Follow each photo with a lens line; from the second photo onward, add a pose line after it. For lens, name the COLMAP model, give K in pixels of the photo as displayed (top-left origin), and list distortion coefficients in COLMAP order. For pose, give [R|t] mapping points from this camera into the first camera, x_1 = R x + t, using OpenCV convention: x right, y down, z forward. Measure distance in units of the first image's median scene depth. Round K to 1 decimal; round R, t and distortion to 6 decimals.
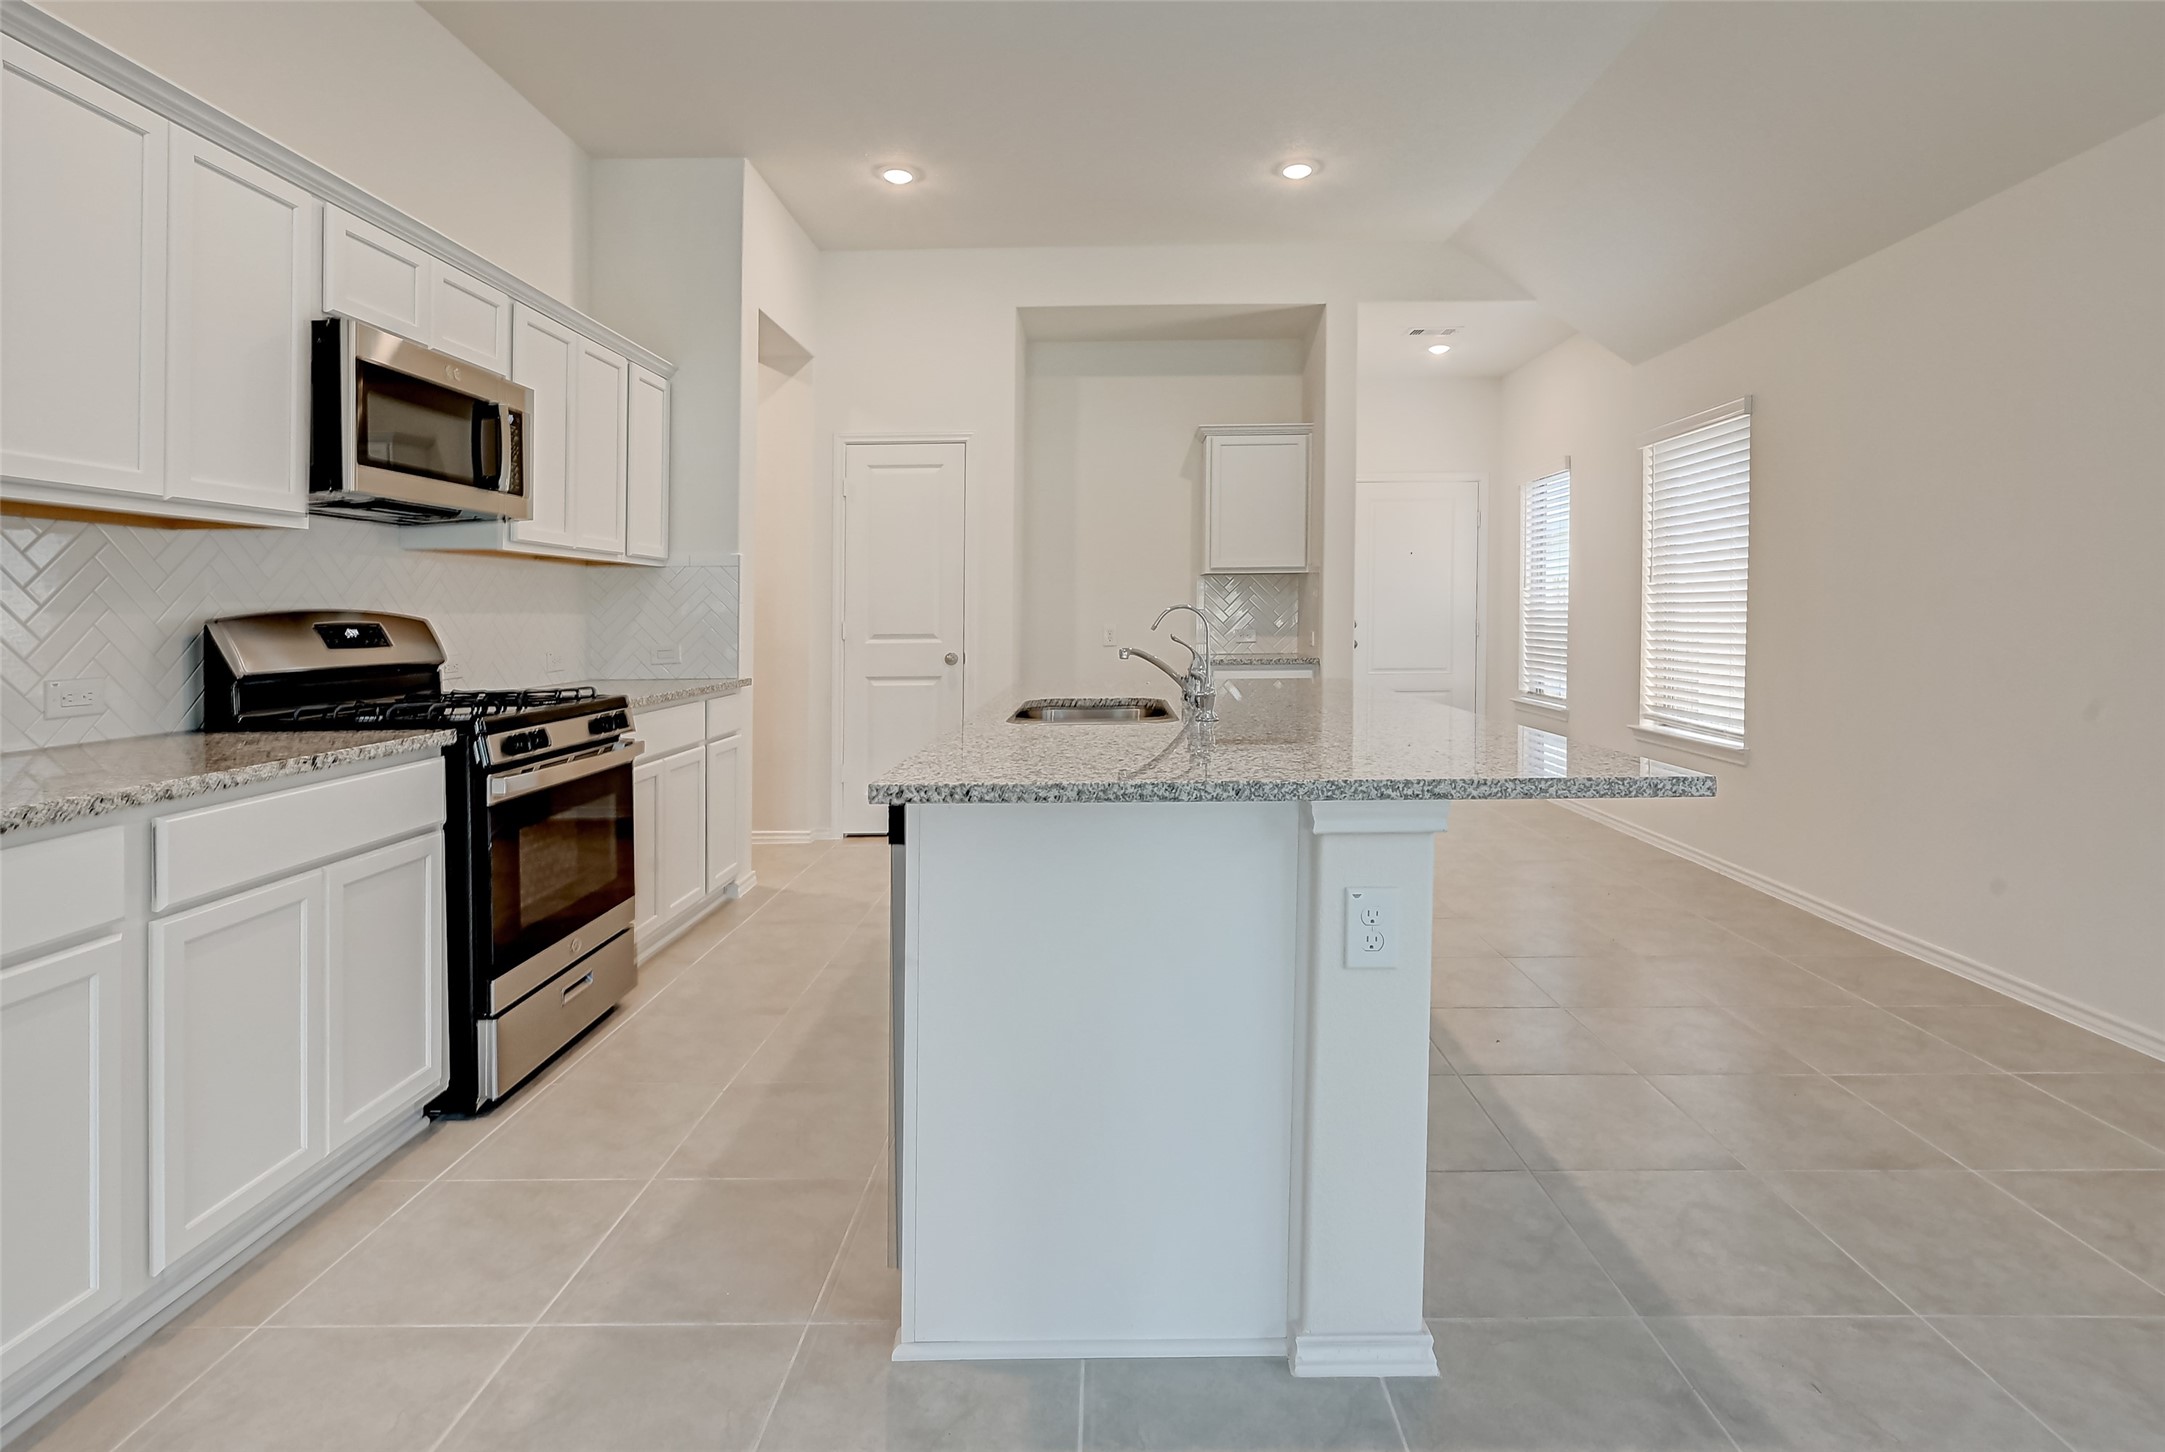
lens RADIAL K [[1021.1, 0, 1114.0], [0, 1021.1, 619.1], [0, 0, 1]] dist [-0.000123, -0.000629]
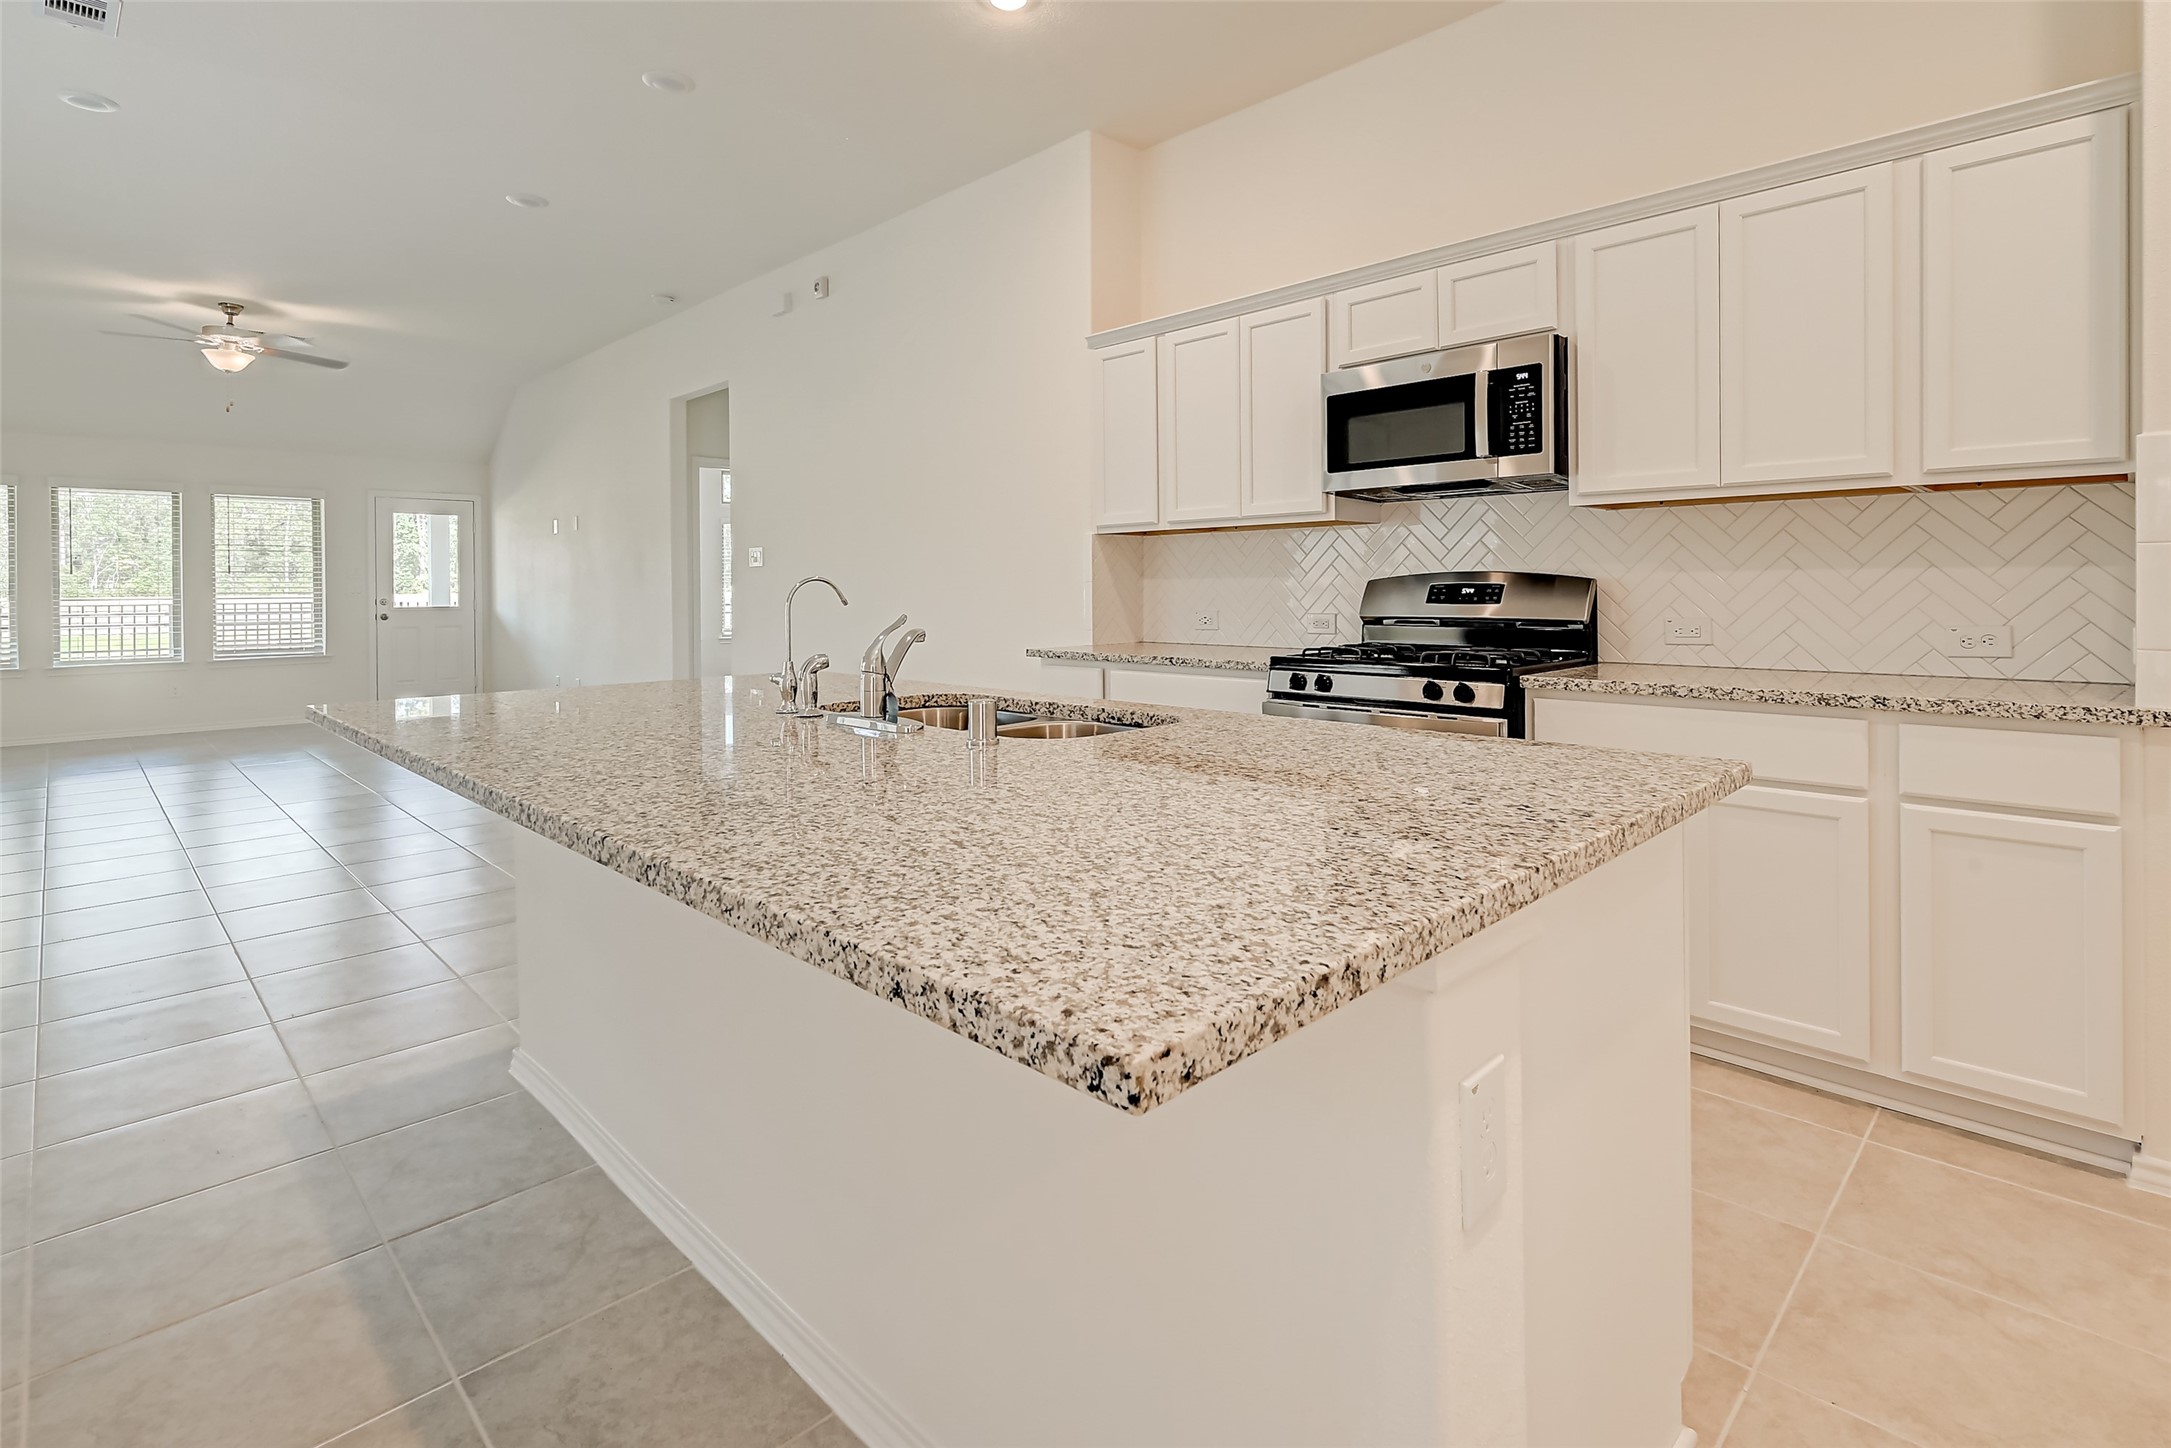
lens RADIAL K [[1041.8, 0, 1082.8], [0, 1041.8, 589.8], [0, 0, 1]] dist [-0.002724, -0.000303]
pose [[-0.713095, 0.014476, -0.700918, 0.362703], [0.011051, 0.999895, 0.009409, -0.004285], [0.700980, -0.001036, -0.713180, 1.239962]]
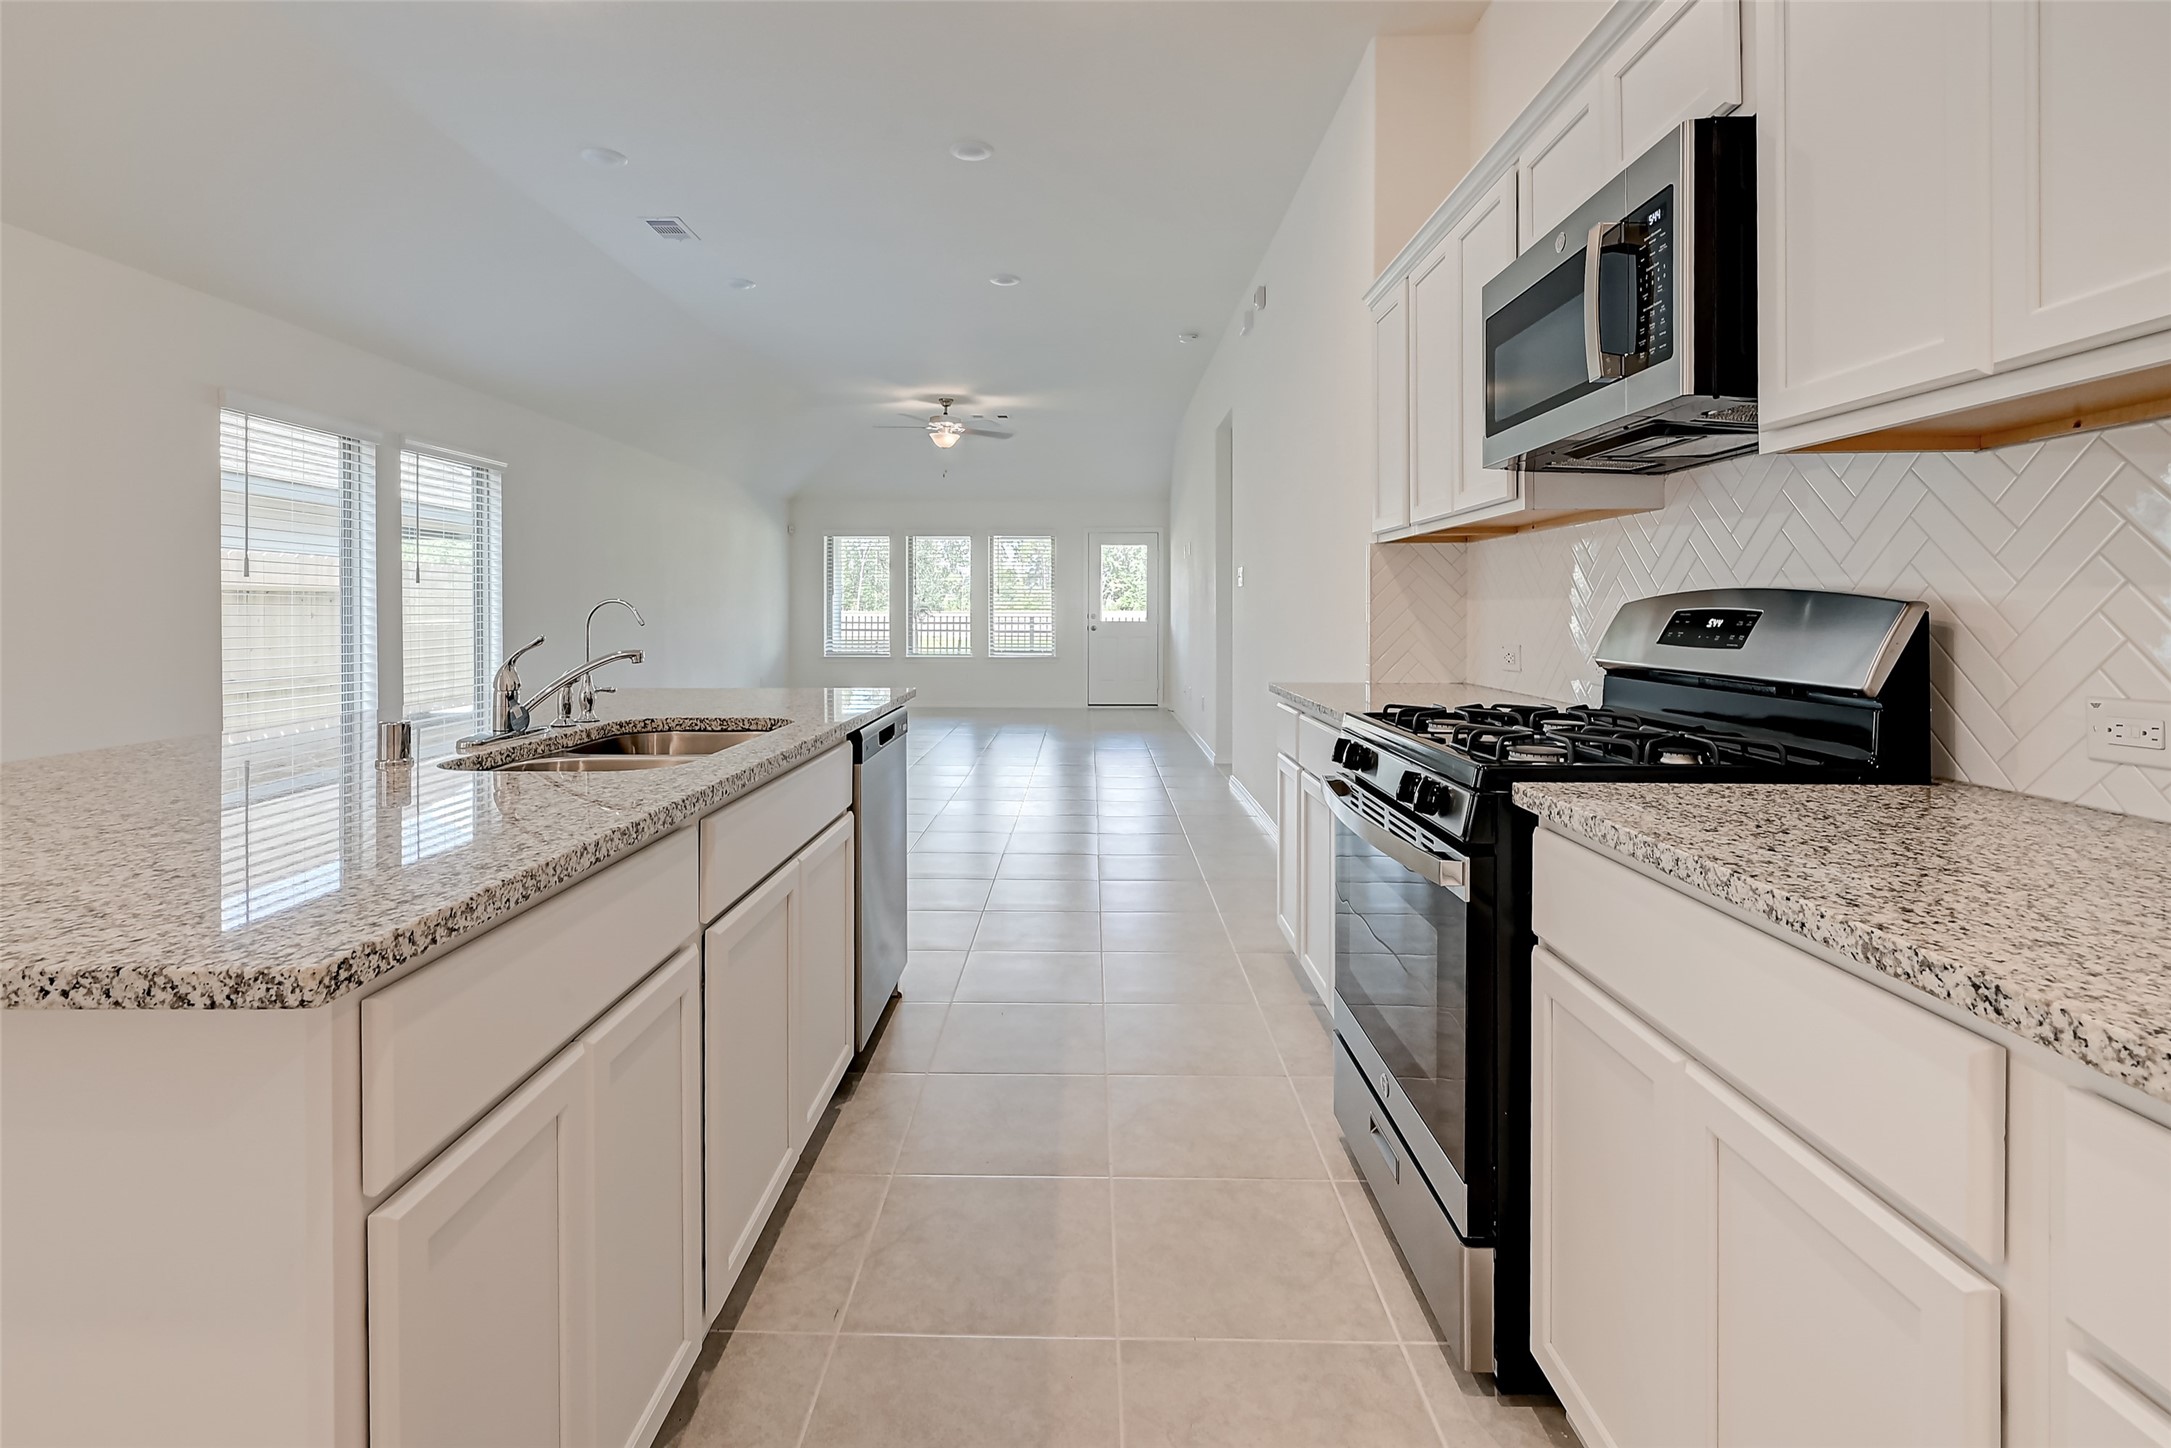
lens RADIAL K [[1002.8, 0, 1064.2], [0, 1002.8, 612.6], [0, 0, 1]] dist [-0.002909, -0.000356]
pose [[-0.999726, 0.006041, 0.022613, -0.265635], [0.006183, 0.999962, 0.006216, -0.000946], [-0.022575, 0.006354, -0.999725, 1.326490]]
